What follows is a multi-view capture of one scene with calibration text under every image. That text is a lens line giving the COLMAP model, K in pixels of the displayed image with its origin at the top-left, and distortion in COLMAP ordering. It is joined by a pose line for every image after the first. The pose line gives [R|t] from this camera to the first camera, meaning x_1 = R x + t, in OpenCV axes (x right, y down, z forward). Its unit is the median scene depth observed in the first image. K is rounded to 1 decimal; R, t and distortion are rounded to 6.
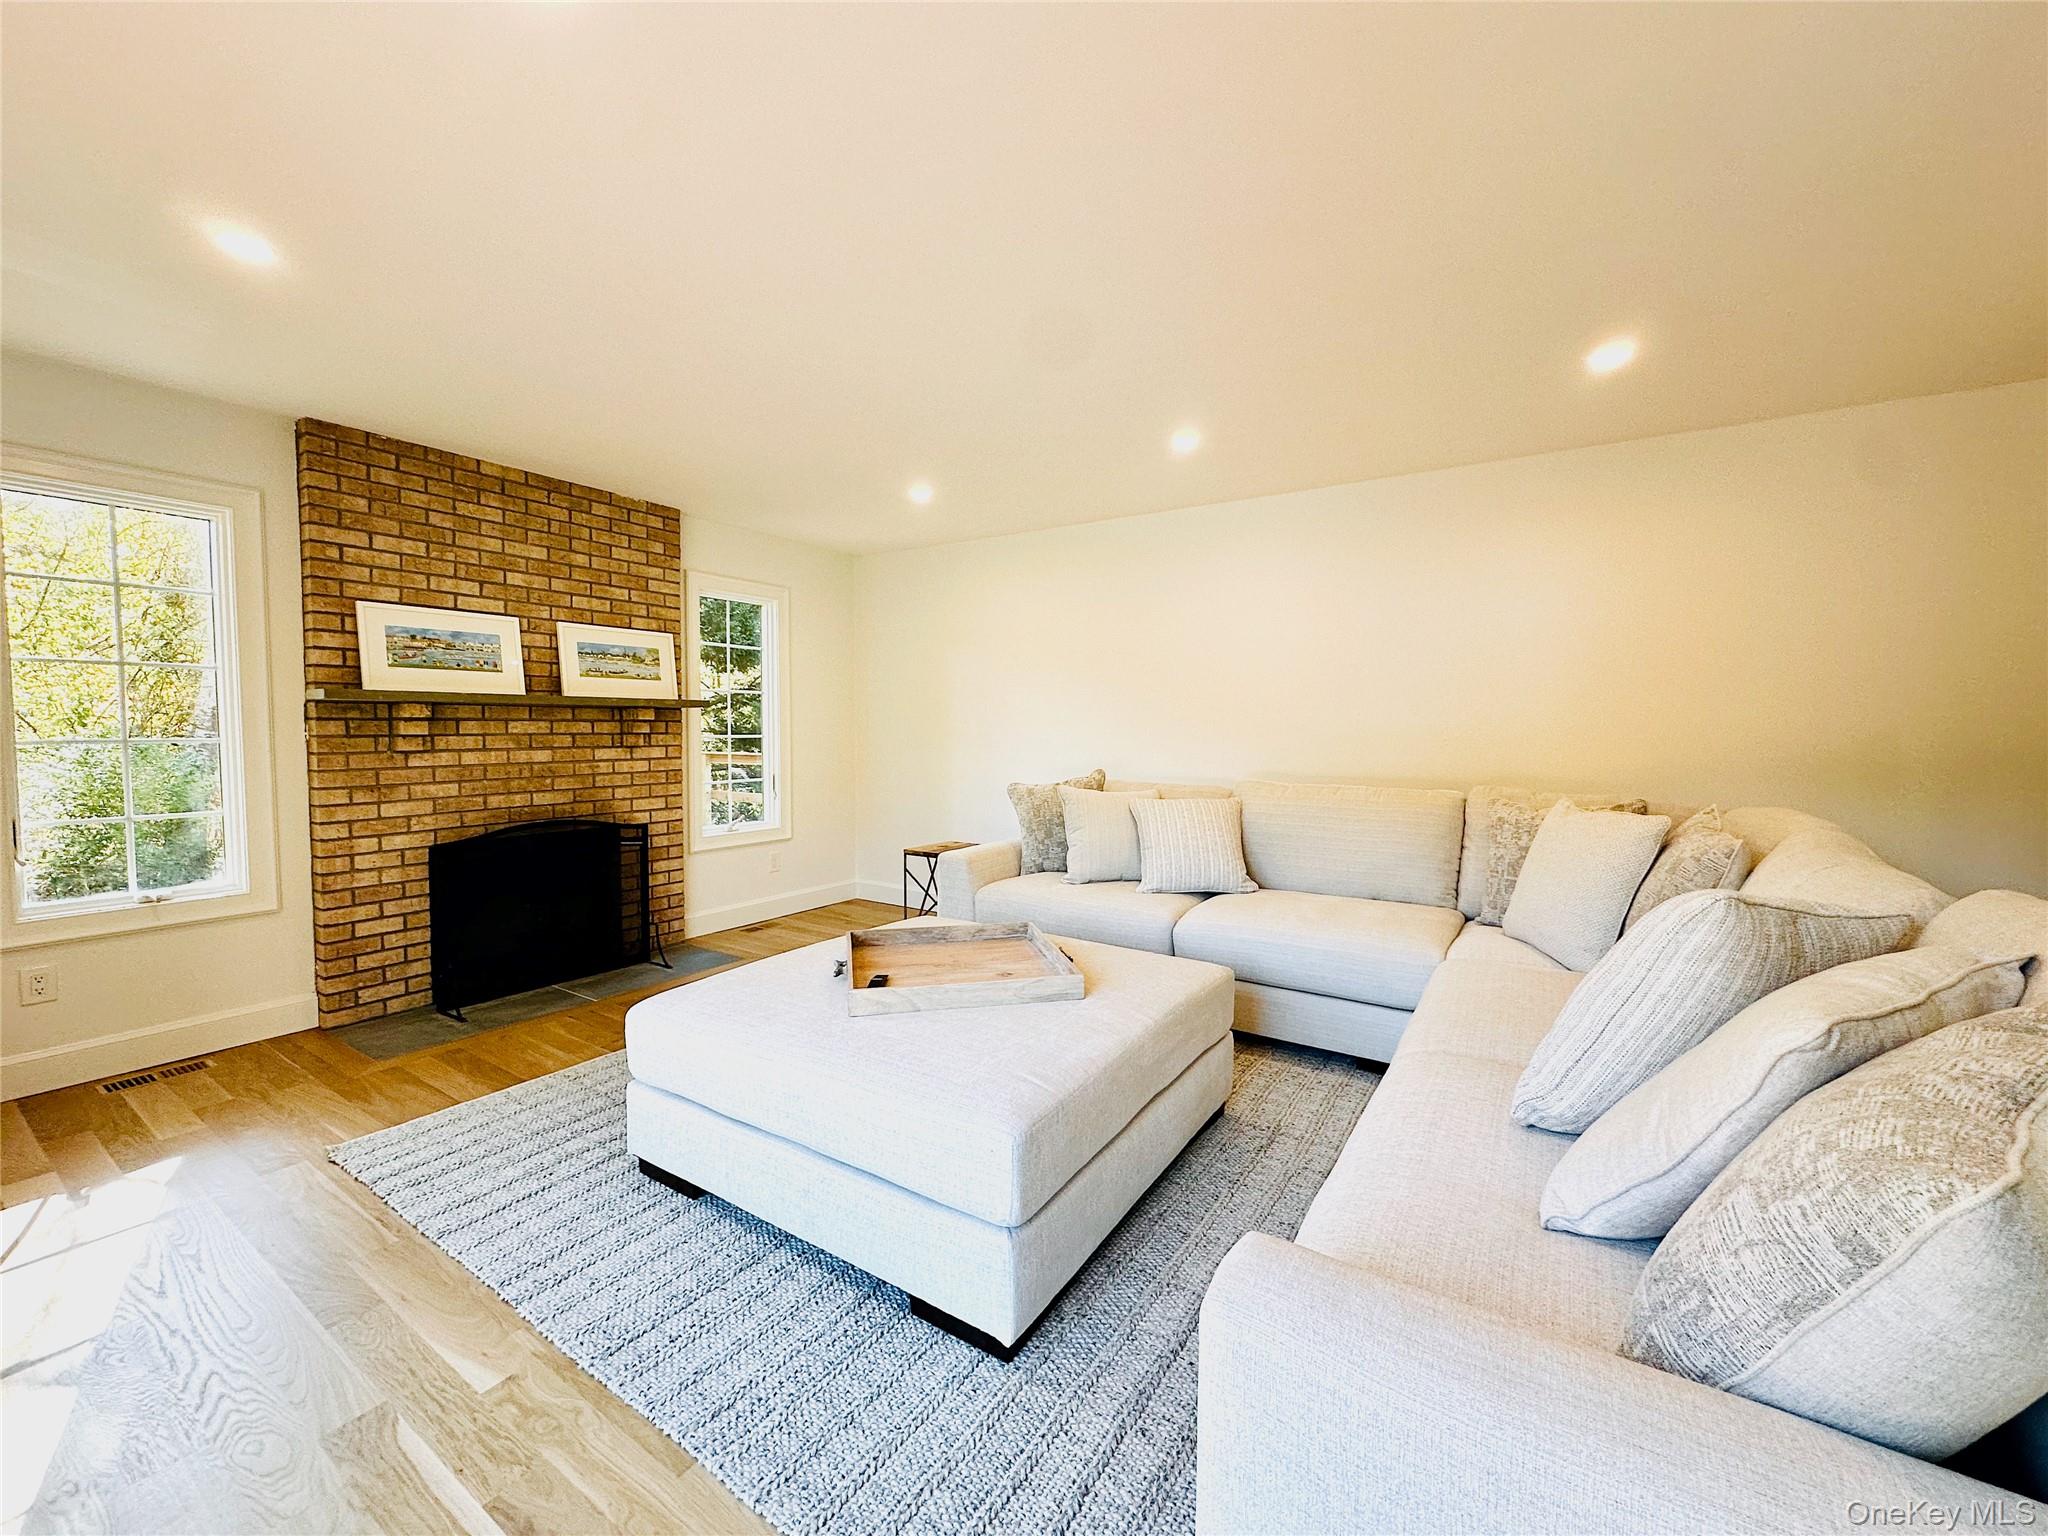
lens RADIAL K [[815.1, 0, 1019.9], [0, 815.1, 767.9], [0, 0, 1]] dist [0.001794, -0.000151]
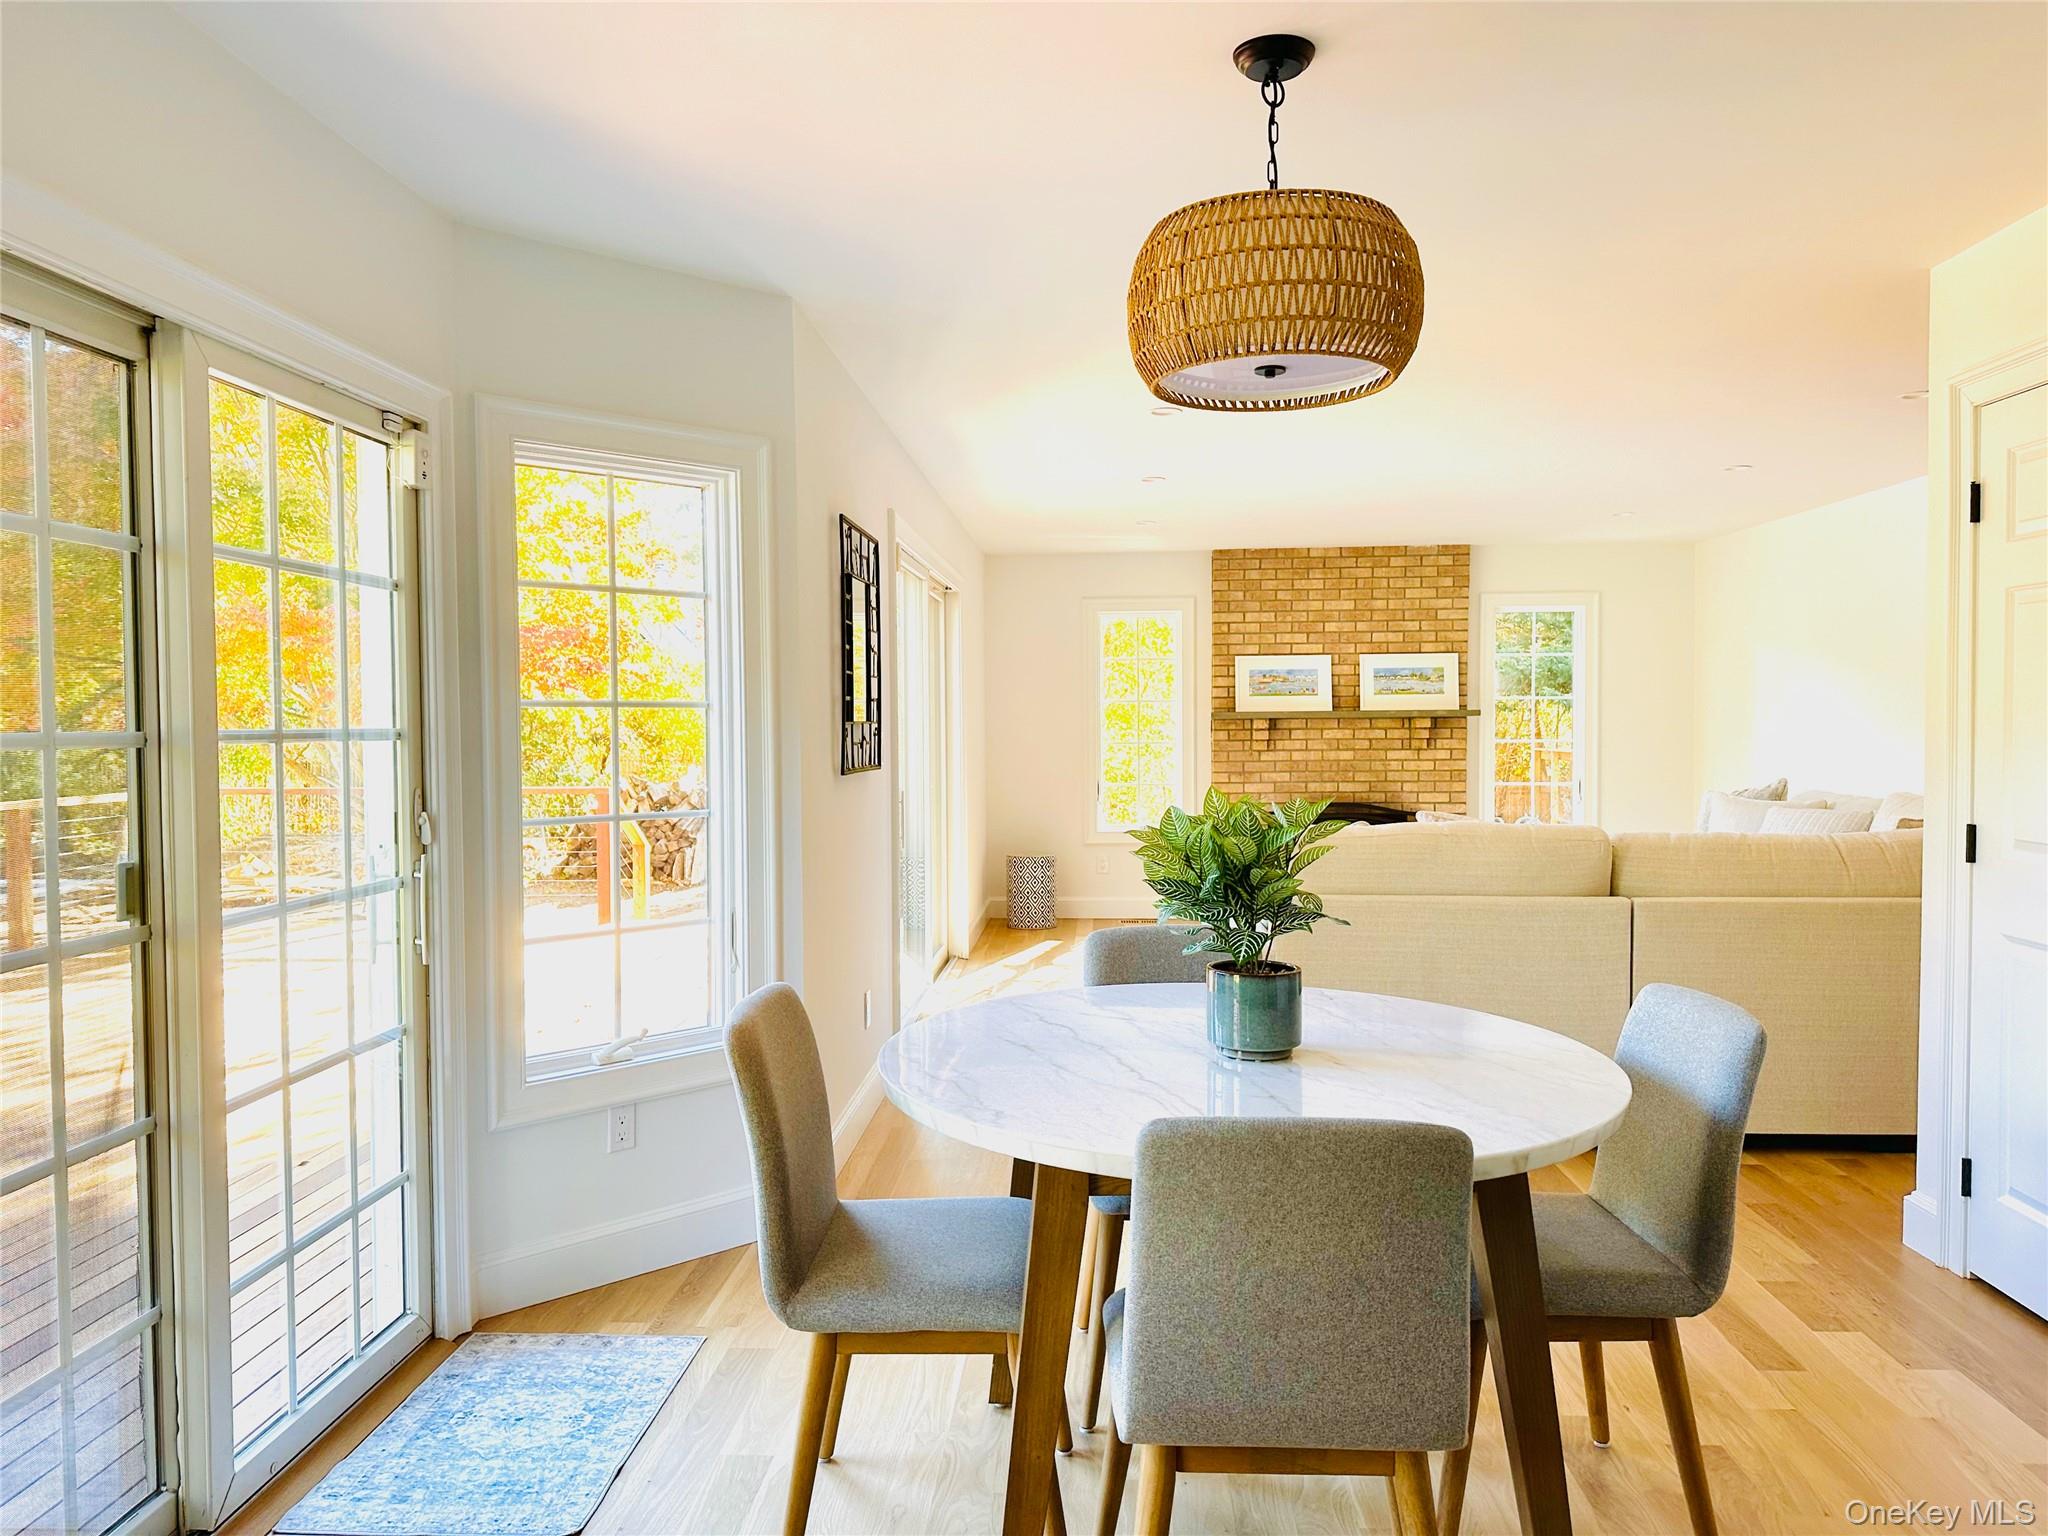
lens RADIAL K [[1439.3, 0, 1020.1], [0, 1439.3, 763.1], [0, 0, 1]] dist [0.051453, 0.000461]
pose [[0.491927, 0.019696, -0.870414, 1.222105], [-0.035985, 0.999350, 0.002276, 0.012228], [0.869892, 0.030202, 0.492316, -0.638571]]
